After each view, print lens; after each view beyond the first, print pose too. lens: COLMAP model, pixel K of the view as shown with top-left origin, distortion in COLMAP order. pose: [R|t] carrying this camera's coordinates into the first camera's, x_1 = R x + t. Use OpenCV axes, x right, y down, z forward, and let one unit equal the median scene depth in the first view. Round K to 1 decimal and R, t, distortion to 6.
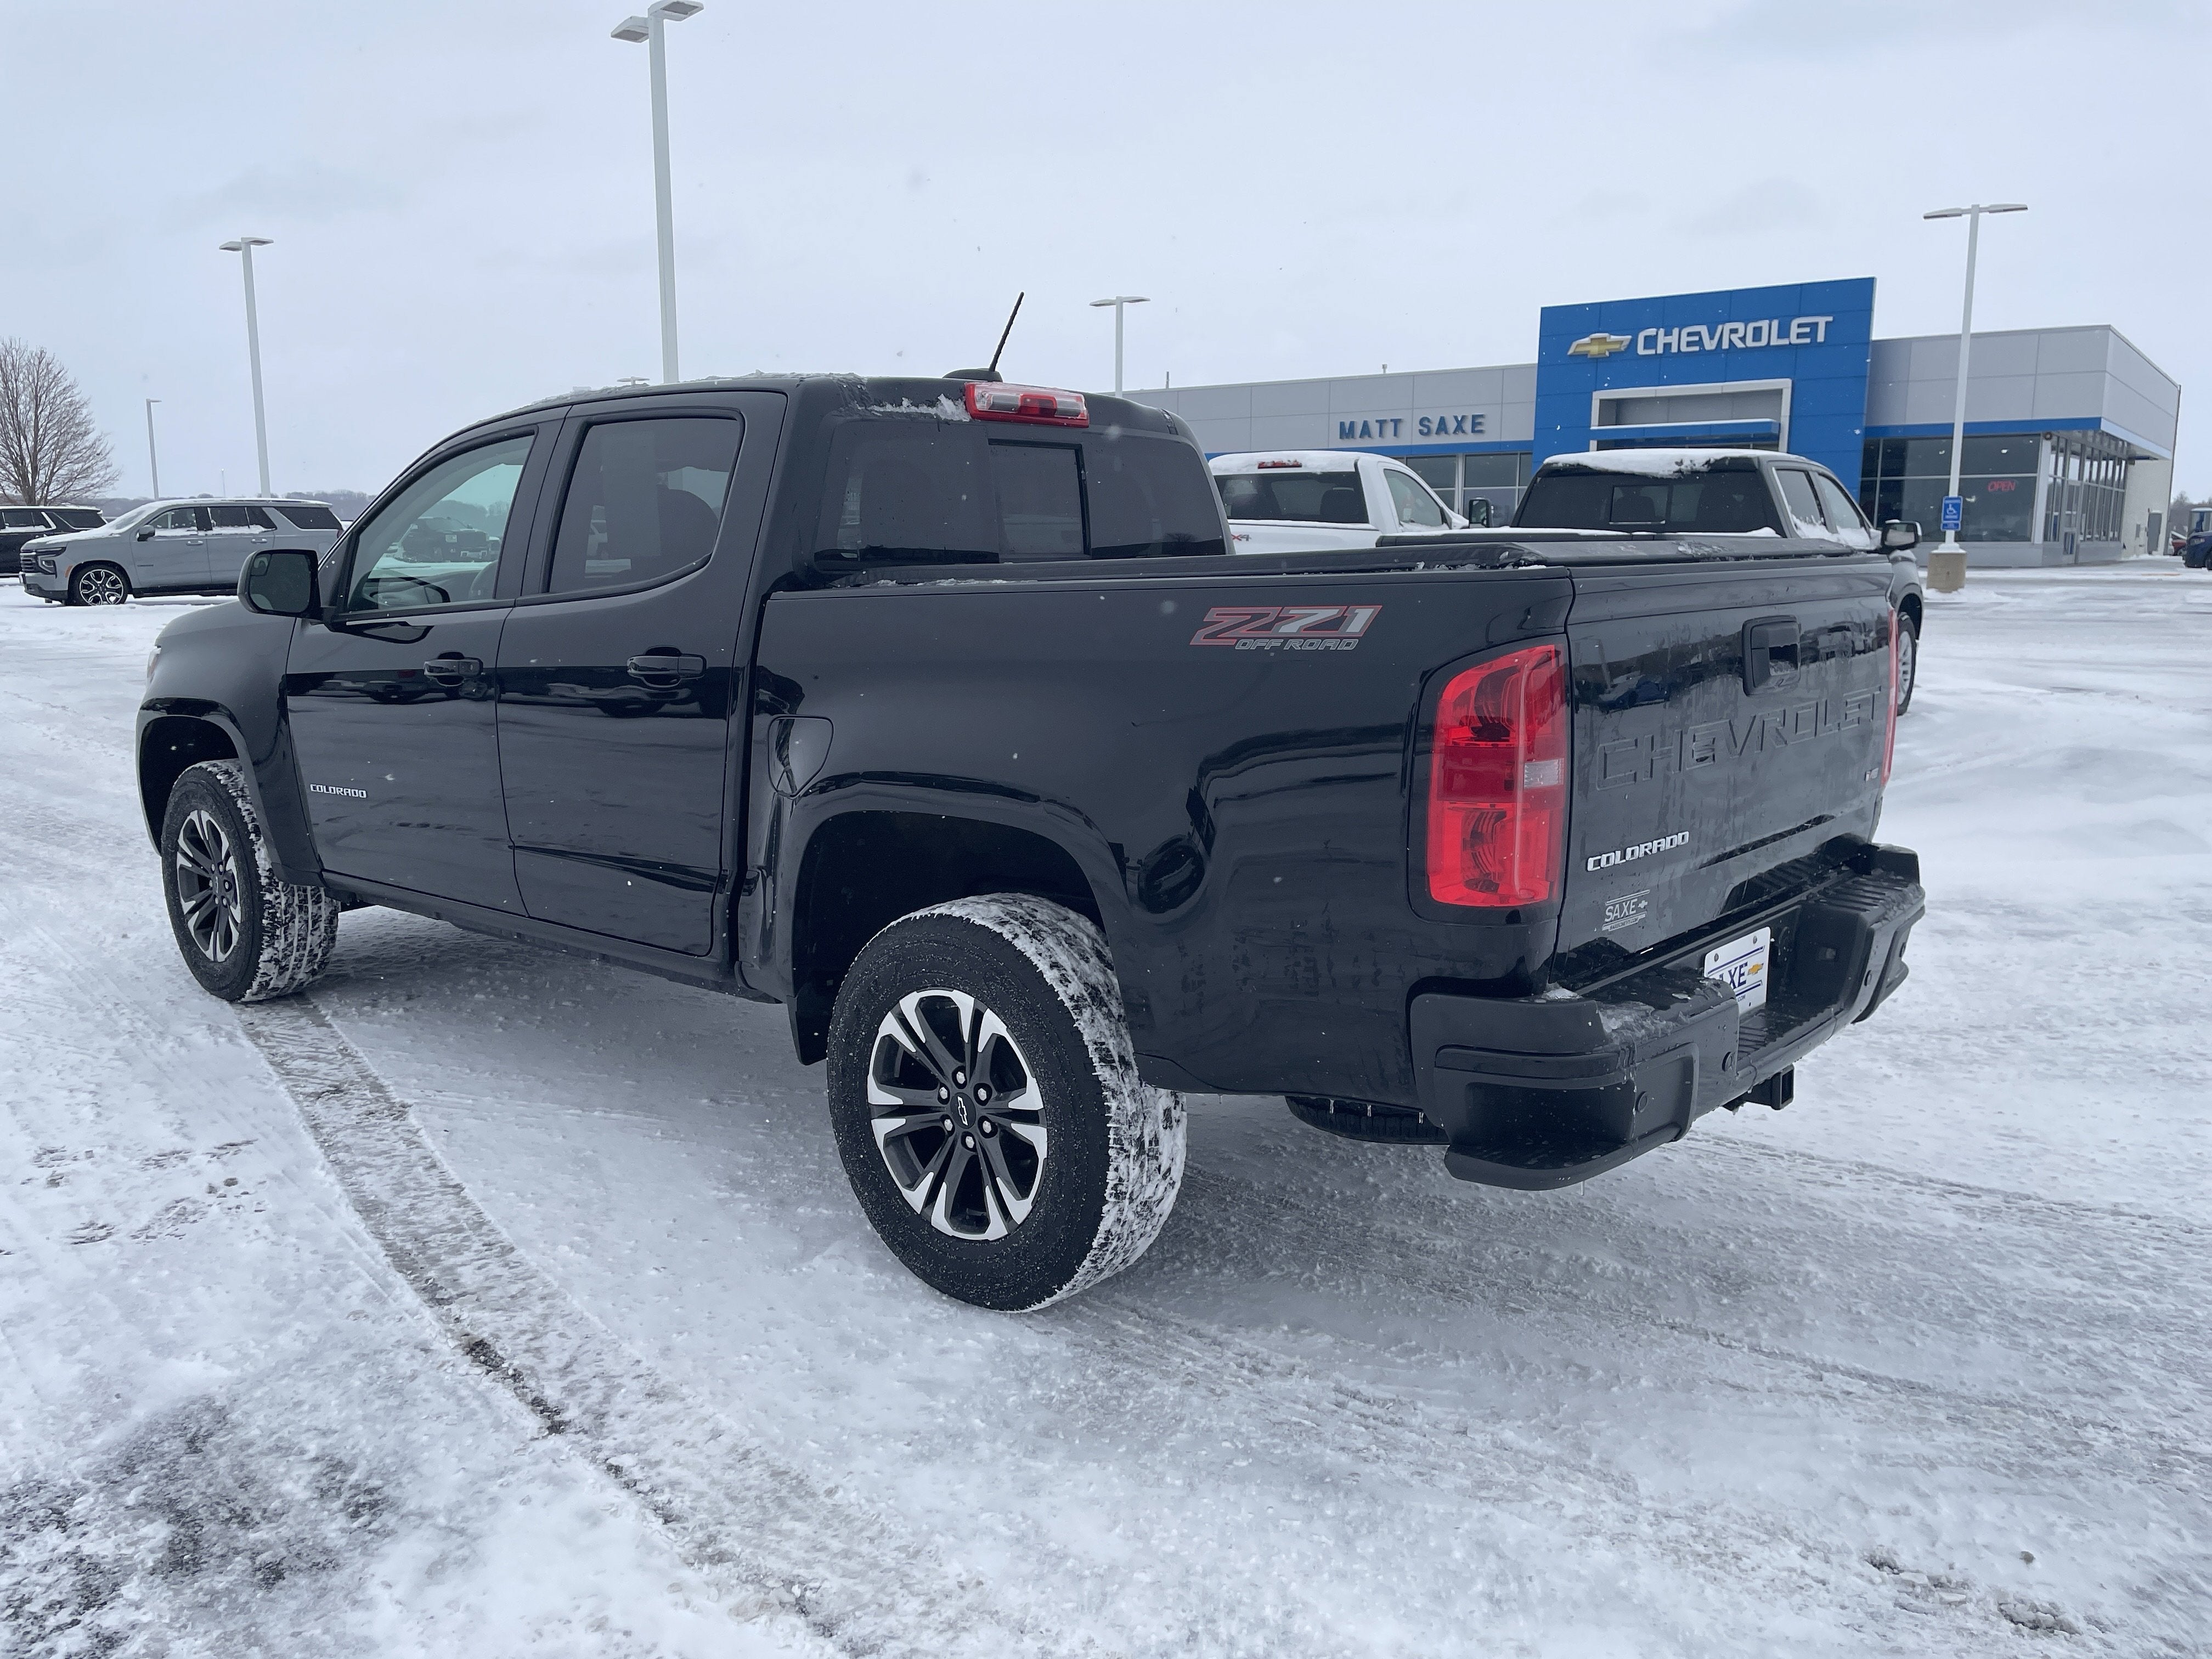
lens RADIAL K [[1666.4, 0, 1092.4], [0, 1666.4, 821.9], [0, 0, 1]] dist [0.095044, -0.115305]
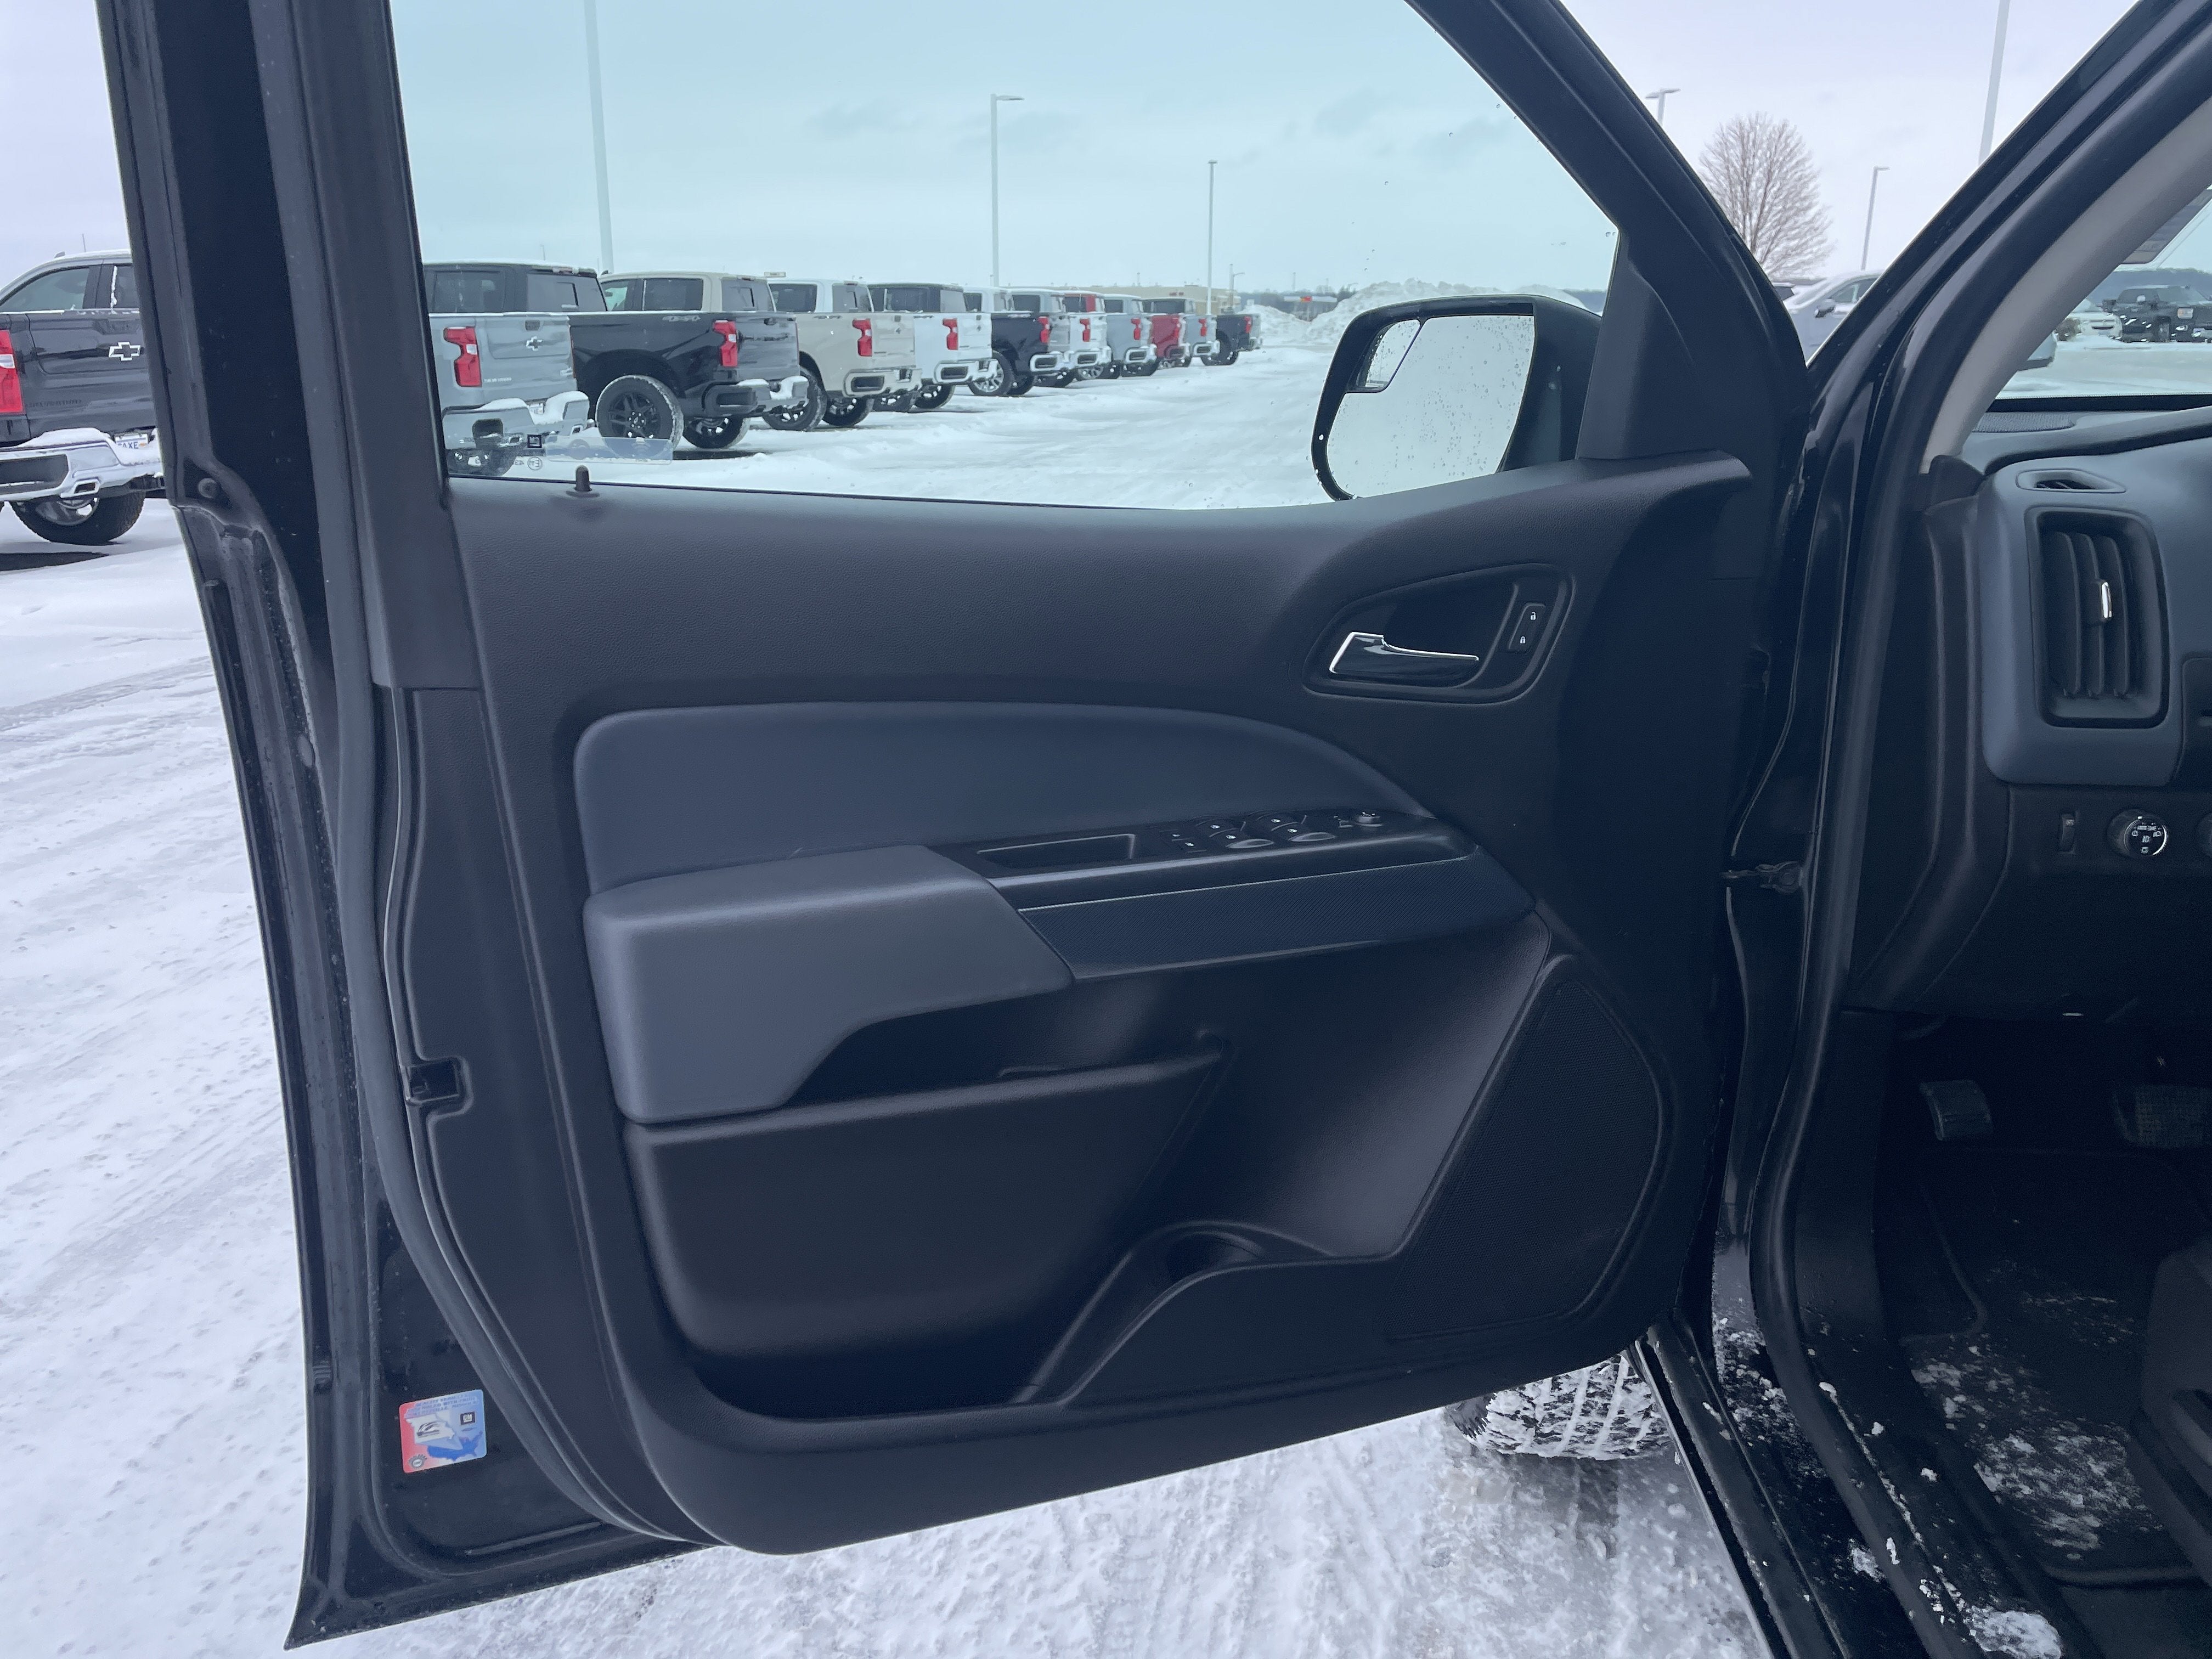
lens RADIAL K [[1666.4, 0, 1056.0], [0, 1666.4, 808.3], [0, 0, 1]] dist [0.095044, -0.115305]
pose [[0.600054, 0.222747, -0.768322, -0.049569], [-0.132831, 0.974862, 0.178885, -0.018069], [0.788854, -0.005284, 0.614558, 0.118815]]
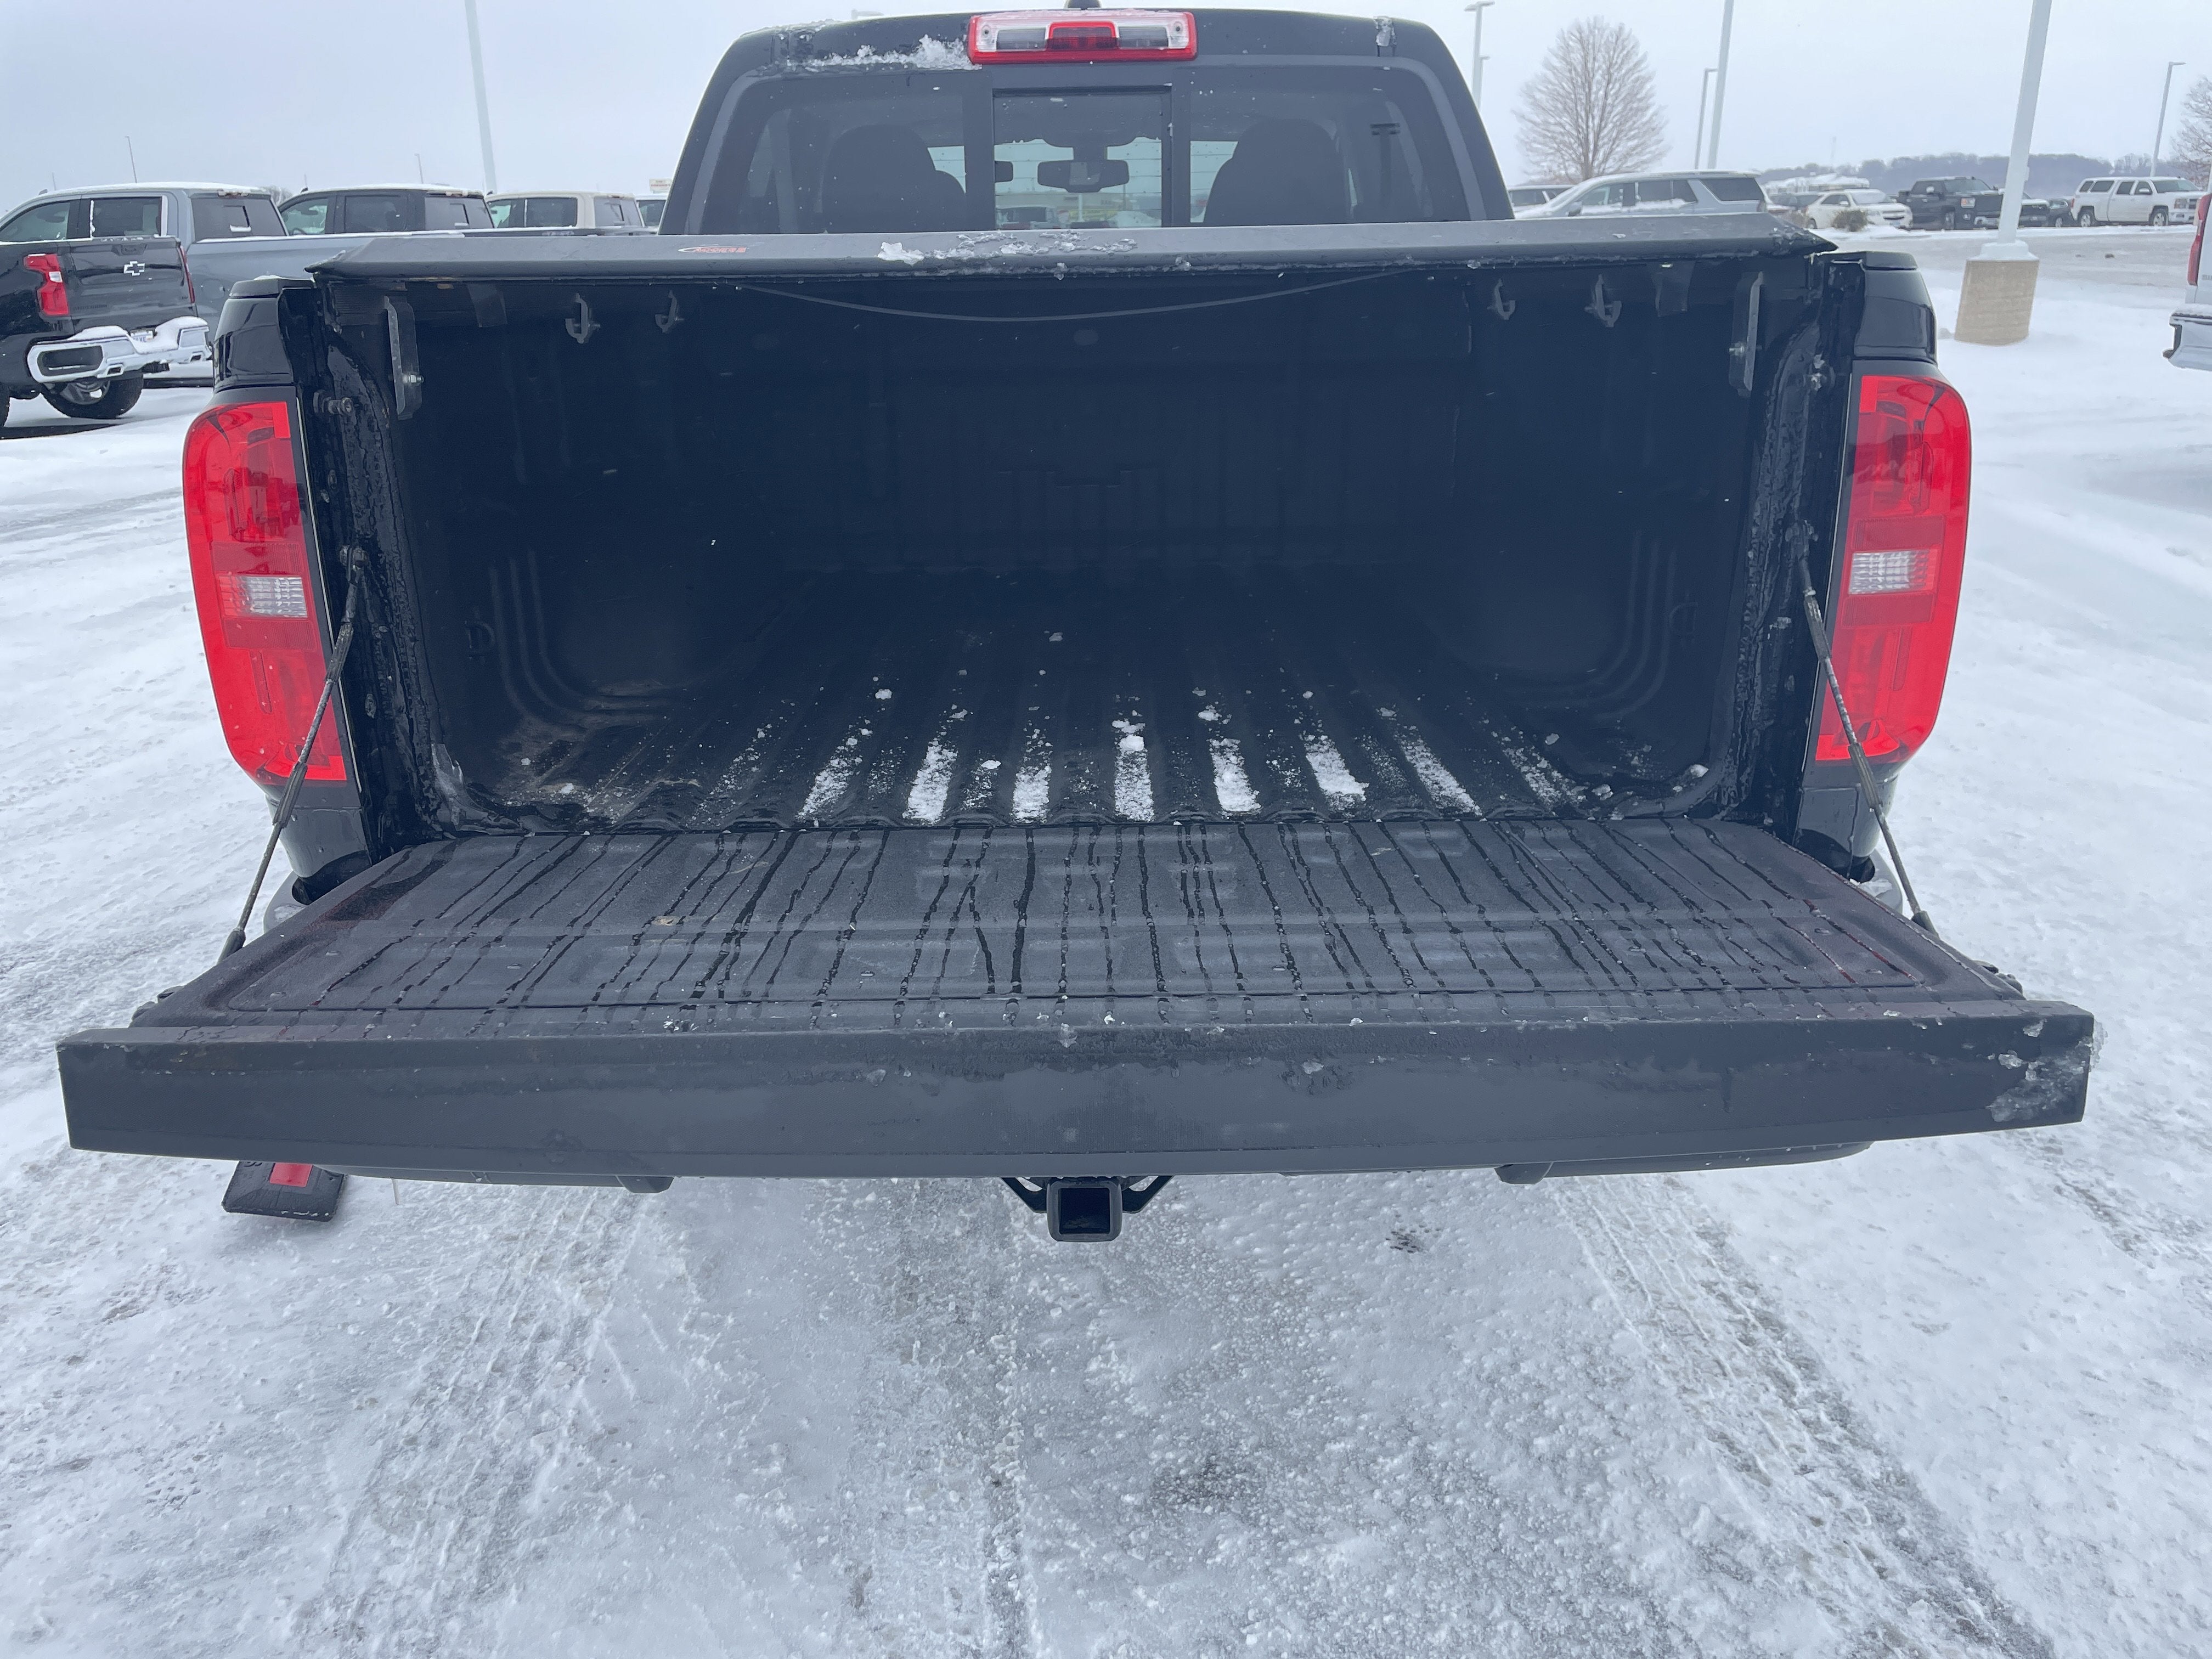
lens RADIAL K [[1666.4, 0, 1093.9], [0, 1666.4, 815.3], [0, 0, 1]] dist [0.095044, -0.115305]
pose [[0.656979, 0.240459, -0.714533, 0.081502], [-0.110098, 0.968212, 0.224599, -0.010952], [0.745826, -0.068888, 0.662569, 0.064539]]
